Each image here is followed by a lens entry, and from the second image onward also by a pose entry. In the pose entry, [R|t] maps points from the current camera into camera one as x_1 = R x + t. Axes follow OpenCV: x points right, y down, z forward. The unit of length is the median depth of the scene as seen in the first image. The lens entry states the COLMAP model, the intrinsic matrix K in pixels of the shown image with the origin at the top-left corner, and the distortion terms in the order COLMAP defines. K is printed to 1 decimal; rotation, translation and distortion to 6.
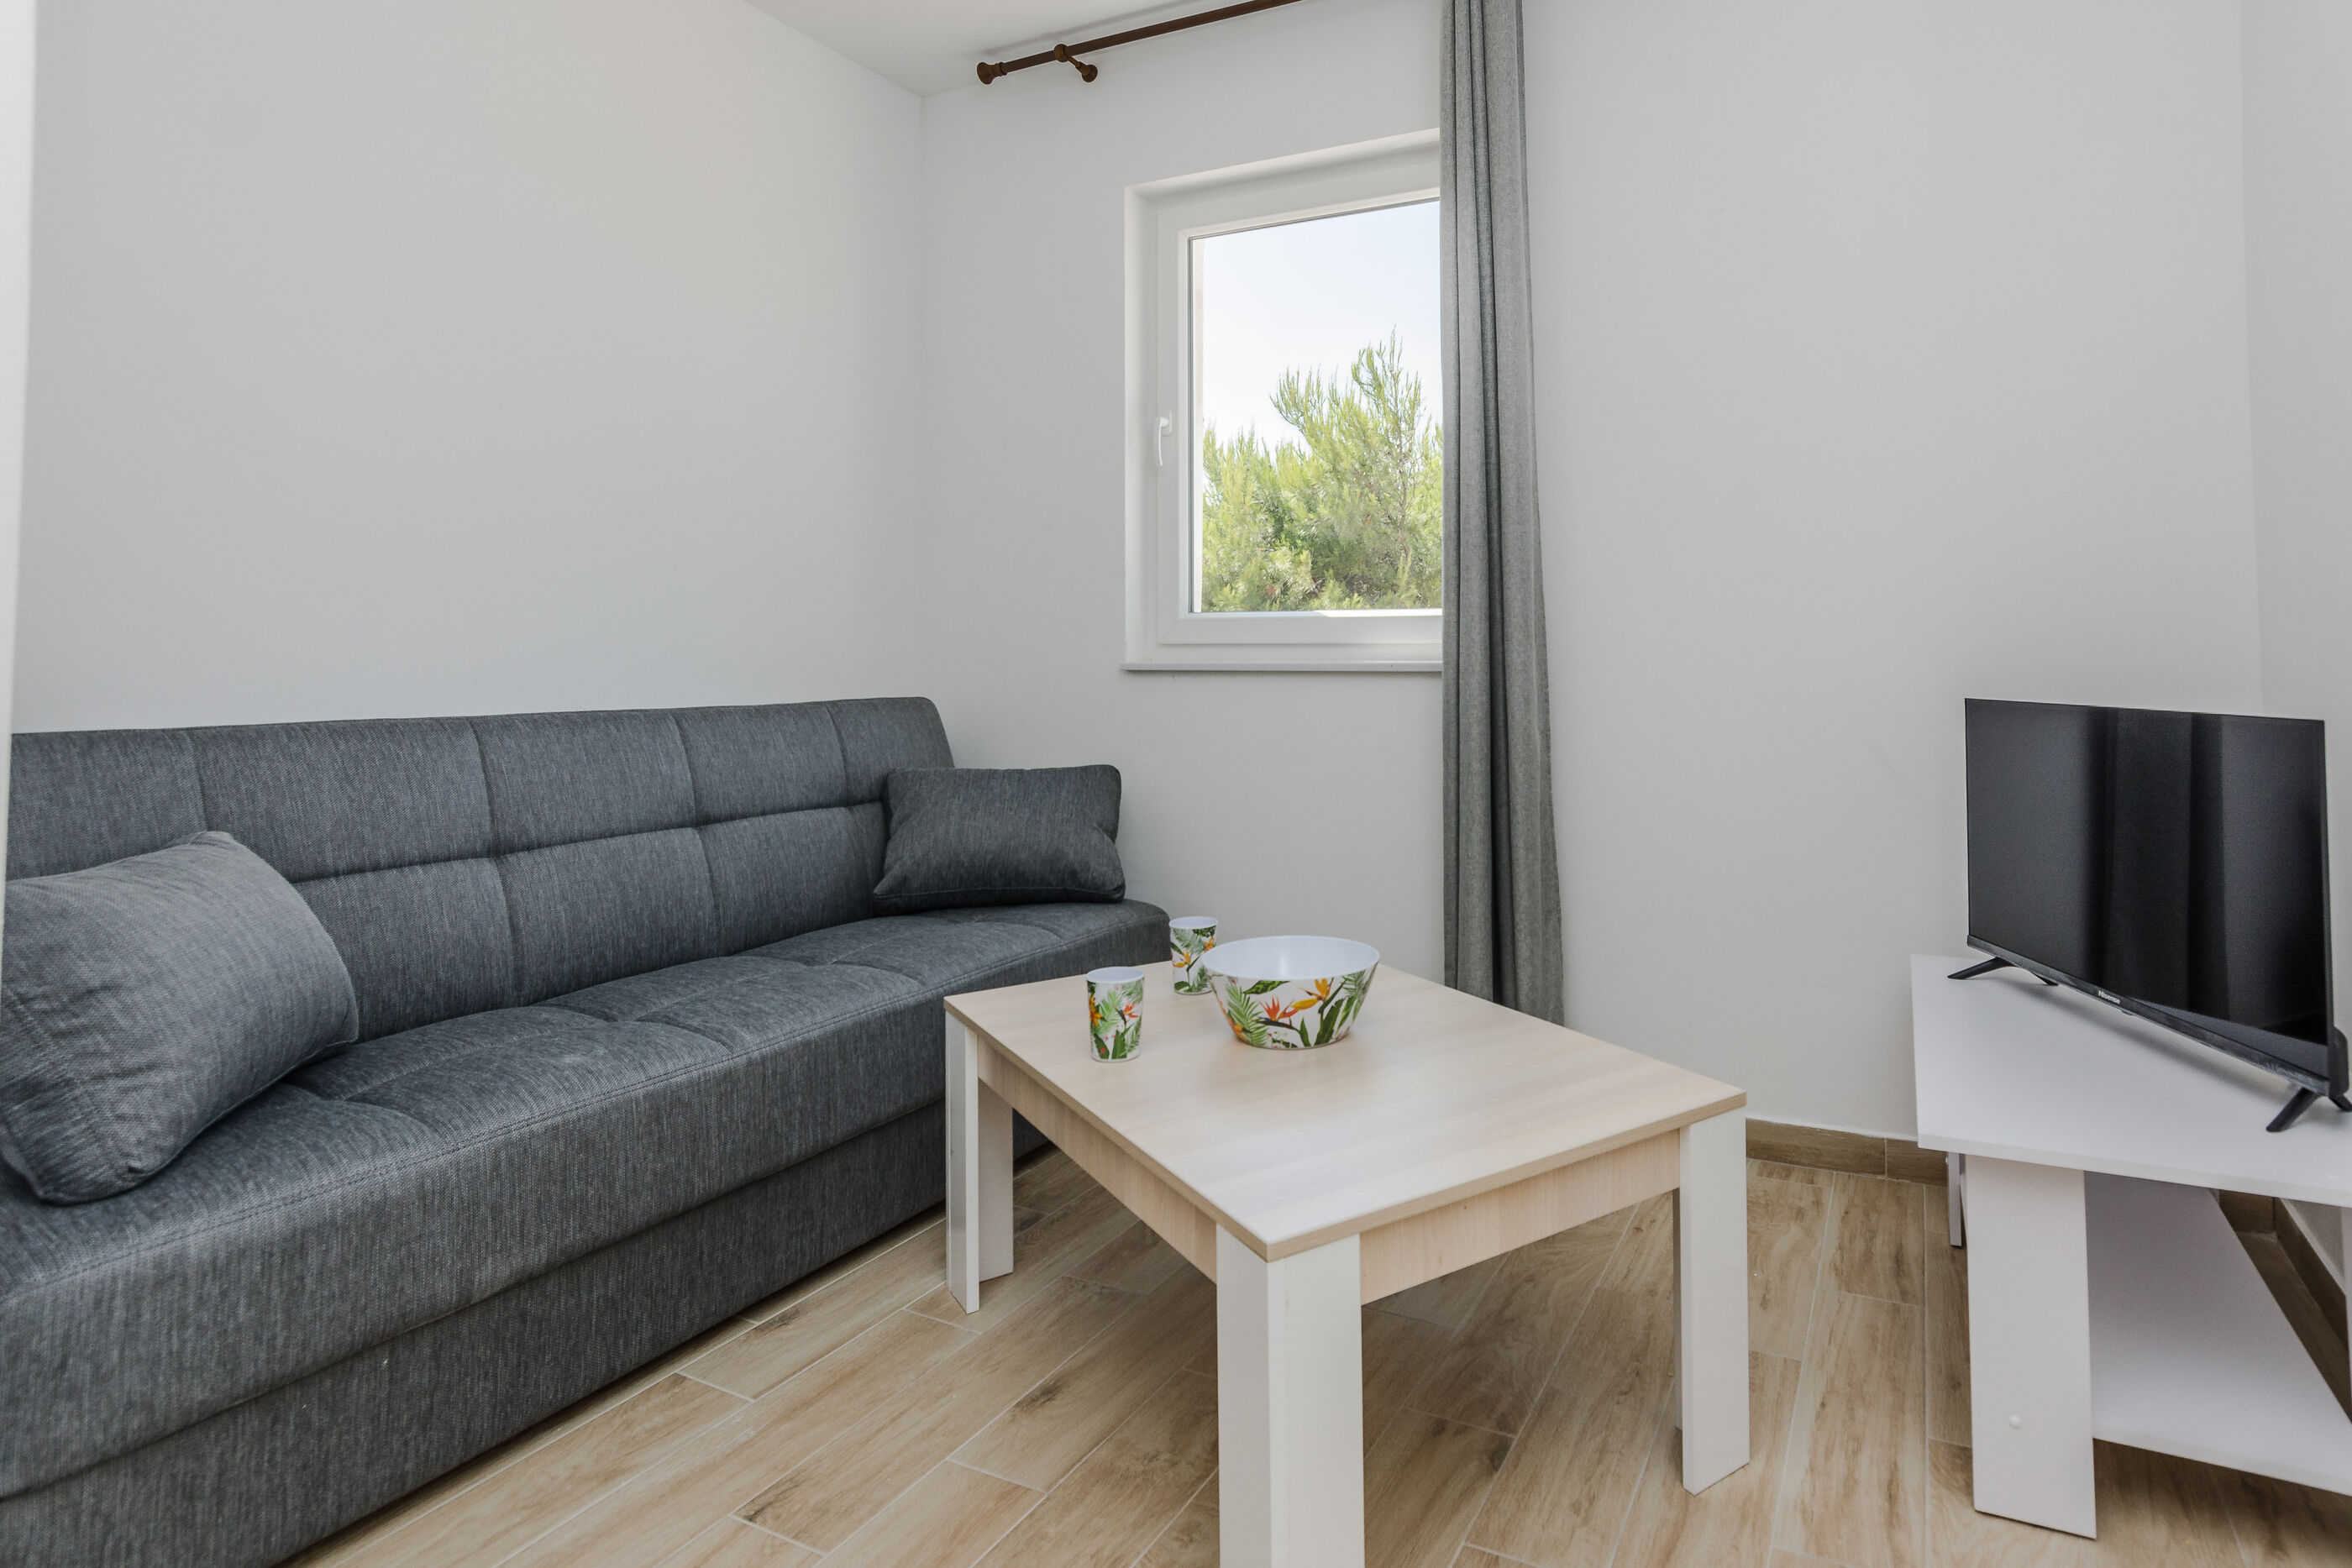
lens RADIAL K [[1460.3, 0, 1177.2], [0, 1460.3, 600.0], [0, 0, 1]] dist [-0.030584, 0.003552]
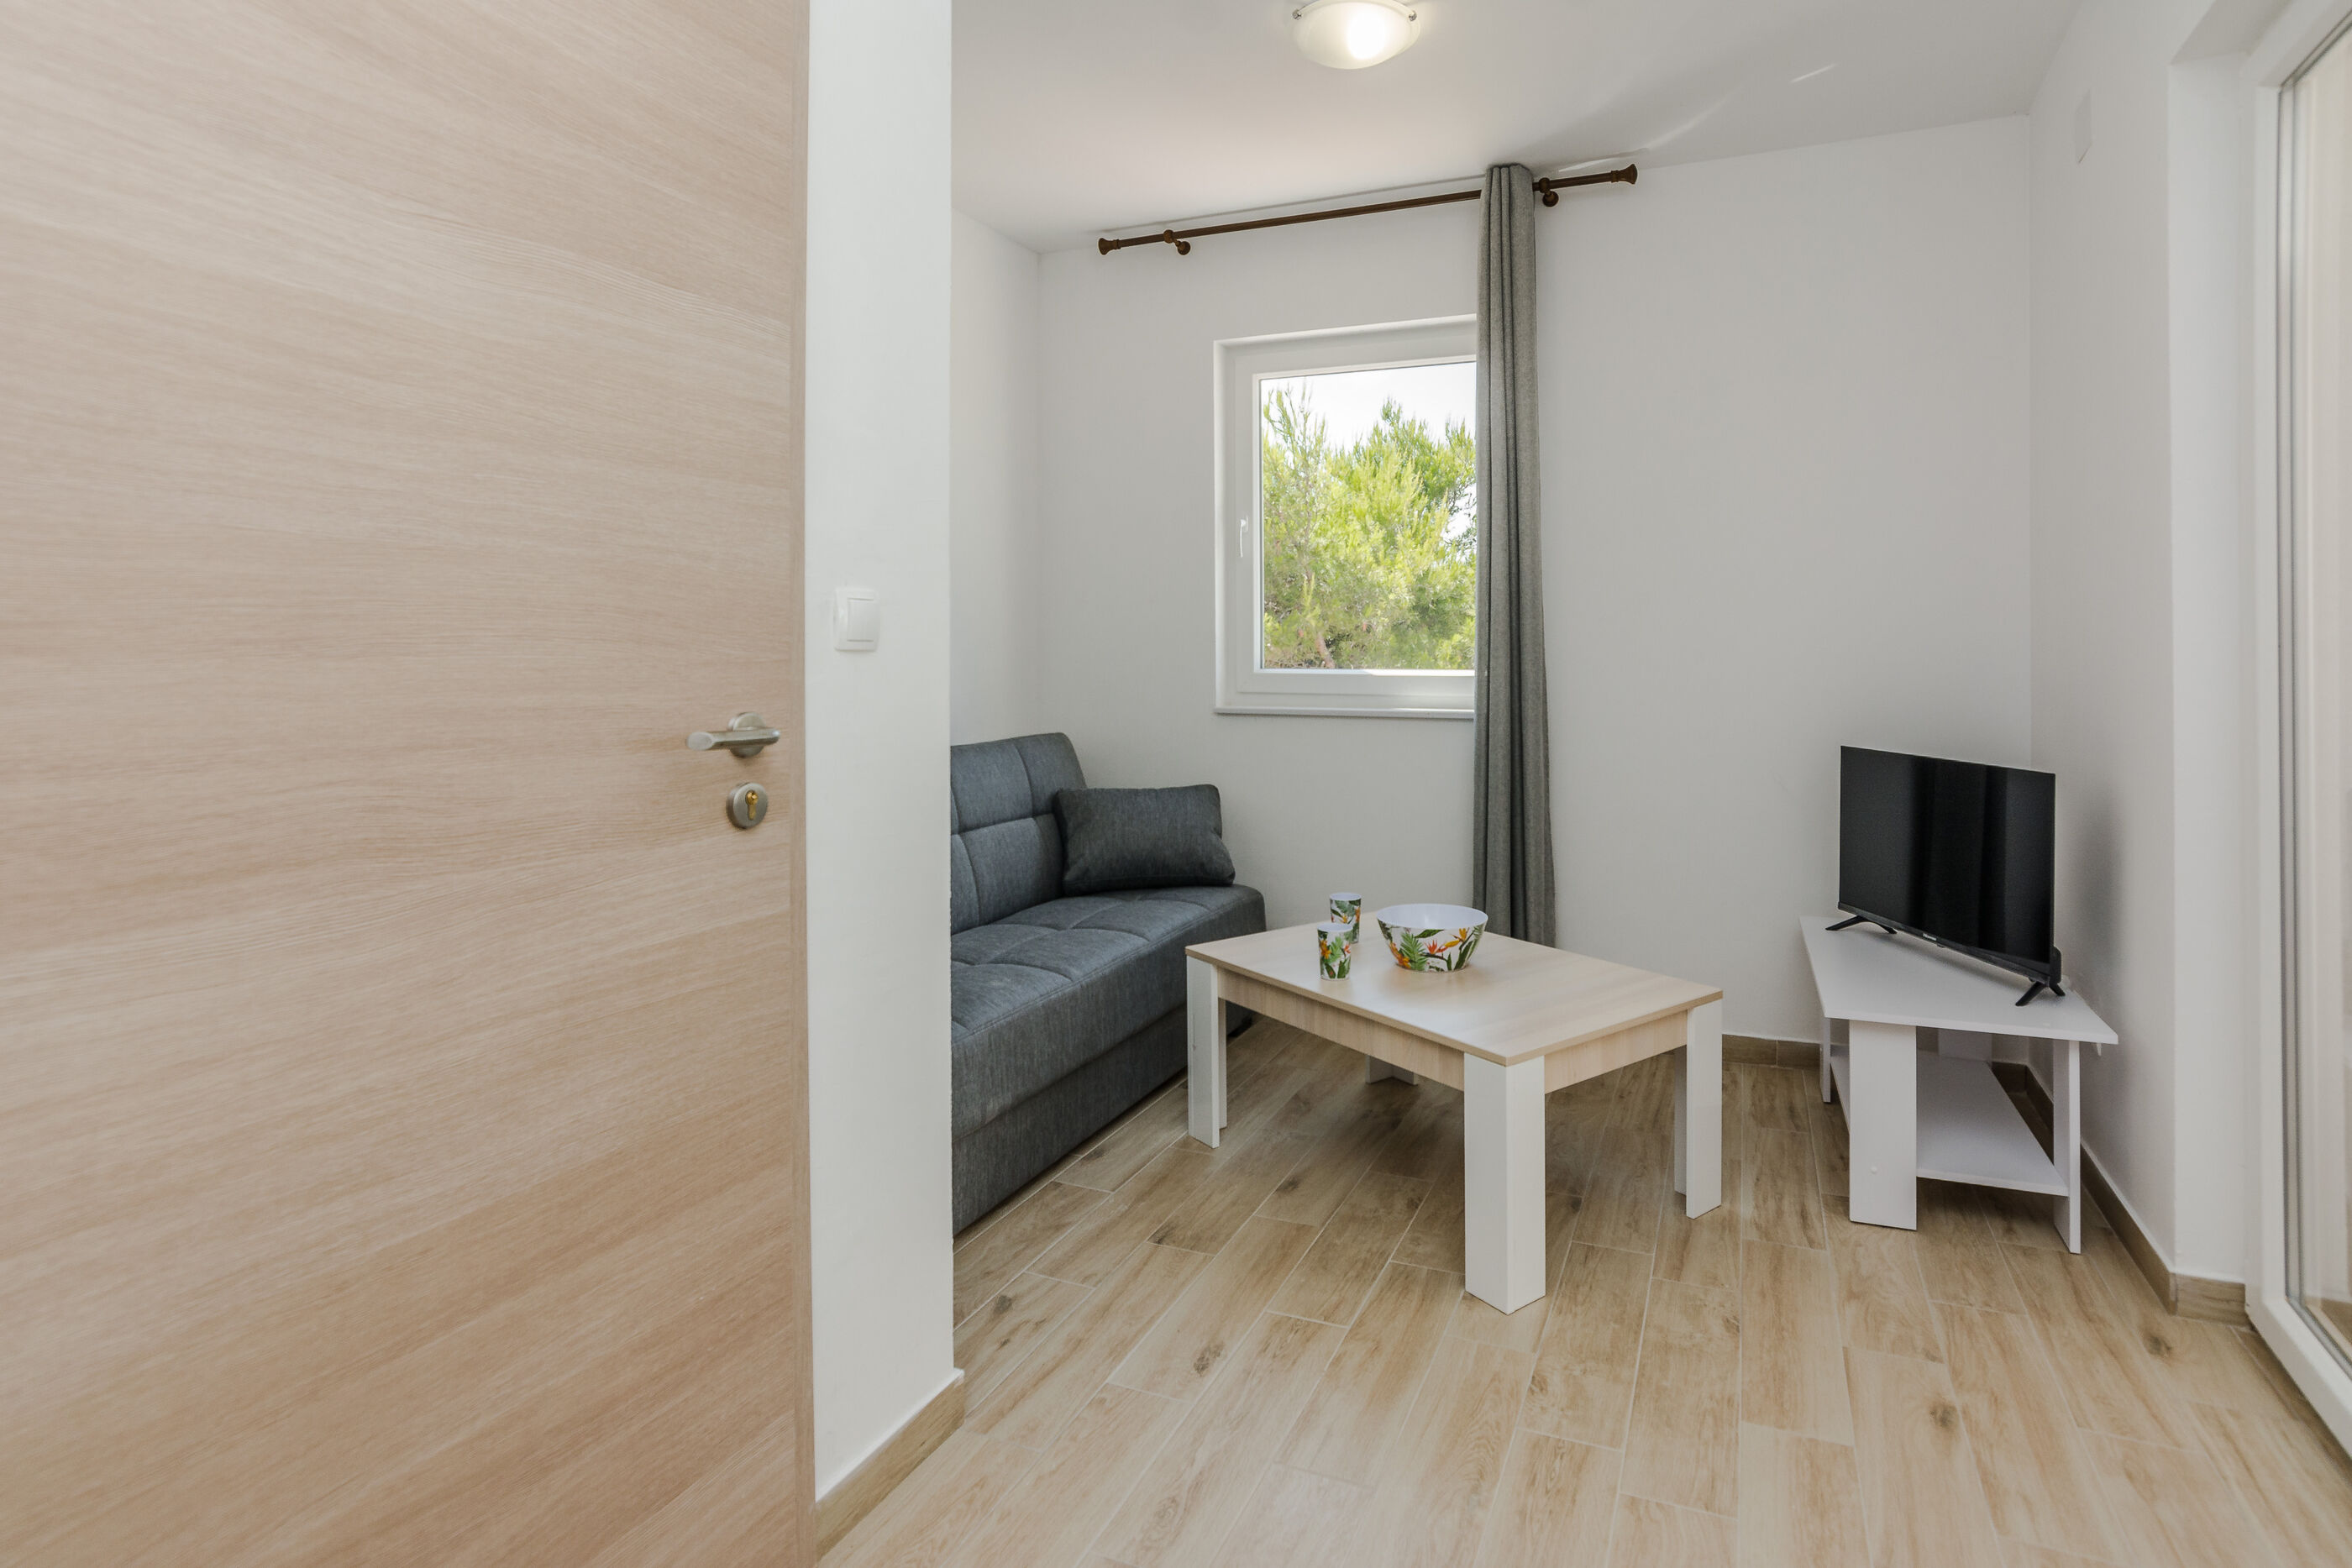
lens RADIAL K [[1364.8, 0, 1170.4], [0, 1364.8, 677.8], [0, 0, 1]] dist [-0.029743, -0.000225]
pose [[0.997860, 0.003590, 0.065286, -0.286667], [-0.006781, 0.998790, 0.048712, -0.078888], [-0.065032, -0.049051, 0.996677, -0.417868]]
